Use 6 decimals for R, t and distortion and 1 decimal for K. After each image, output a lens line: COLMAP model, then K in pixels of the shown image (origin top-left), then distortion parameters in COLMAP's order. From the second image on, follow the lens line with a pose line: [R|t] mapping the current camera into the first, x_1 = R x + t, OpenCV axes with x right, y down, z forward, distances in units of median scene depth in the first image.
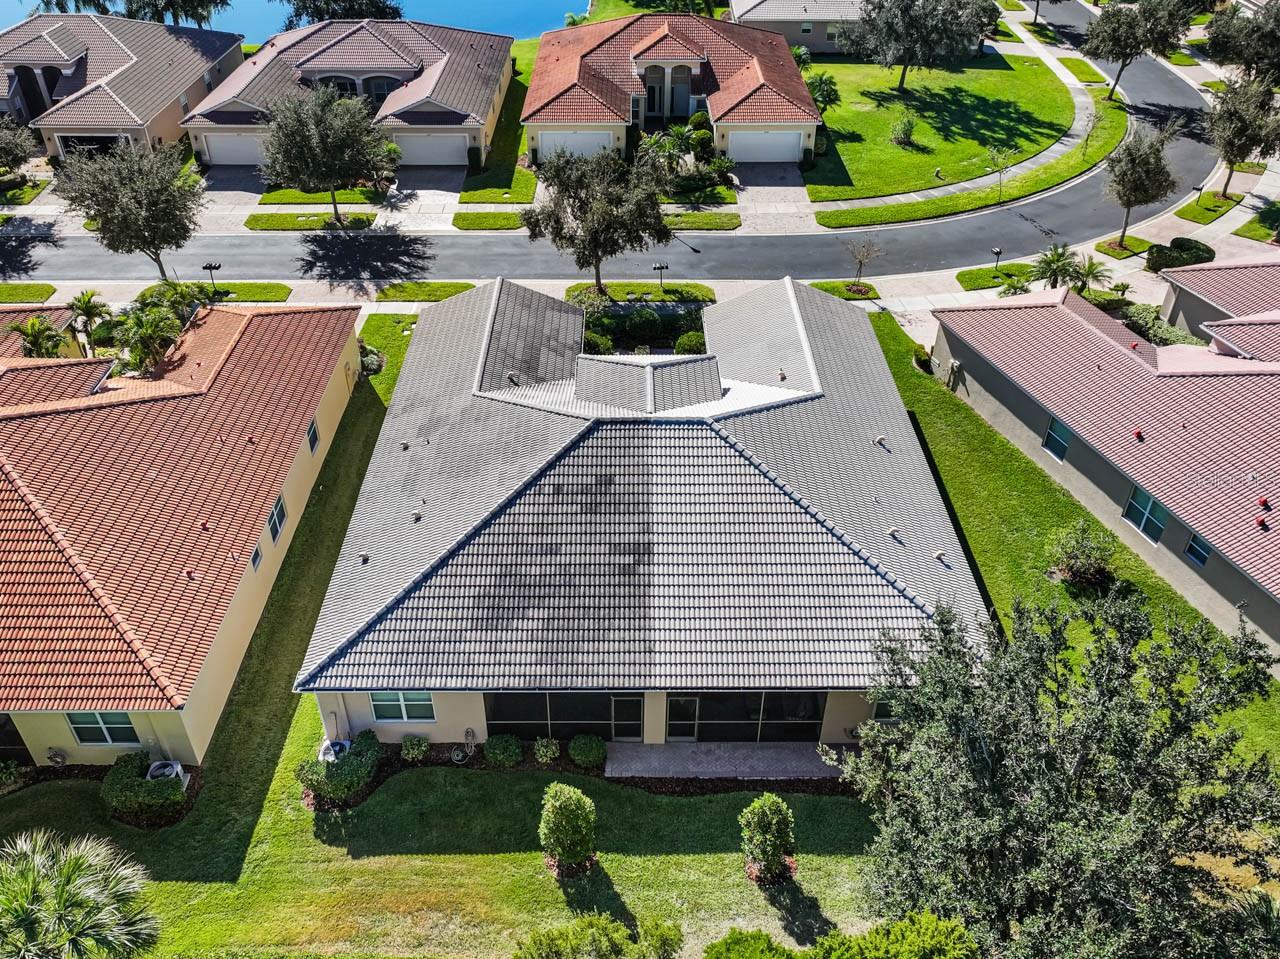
lens RADIAL K [[974.6, 0, 611.8], [0, 974.6, 499.9], [0, 0, 1]] dist [0.007674, -0.005987]
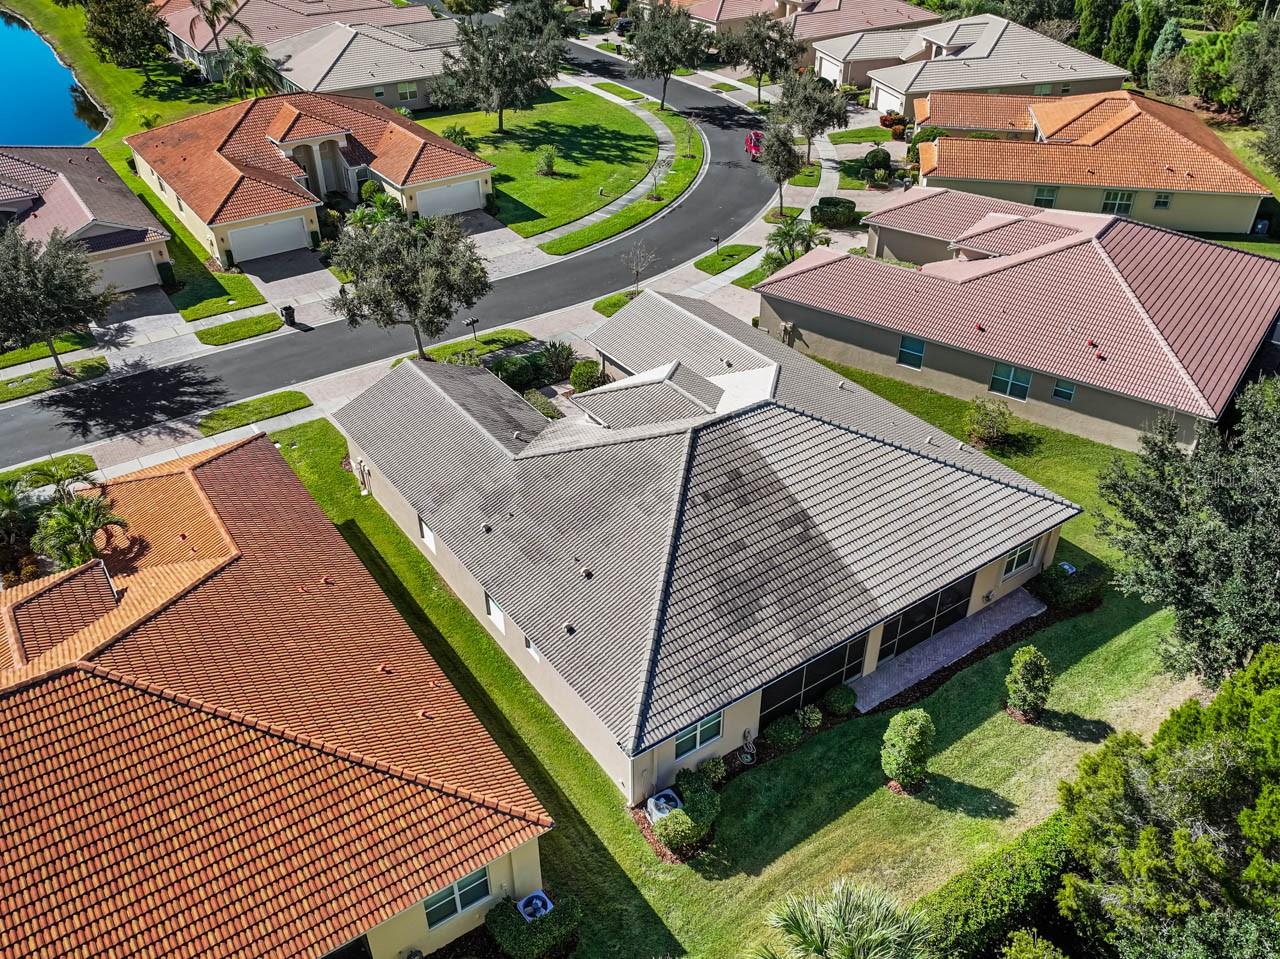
lens RADIAL K [[974.6, 0, 617.7], [0, 974.6, 517.5], [0, 0, 1]] dist [0.007674, -0.005987]
pose [[0.832311, -0.339084, 0.438499, -0.281475], [0.356372, 0.933248, 0.045238, -0.033291], [-0.424568, 0.118617, 0.897592, 0.038088]]
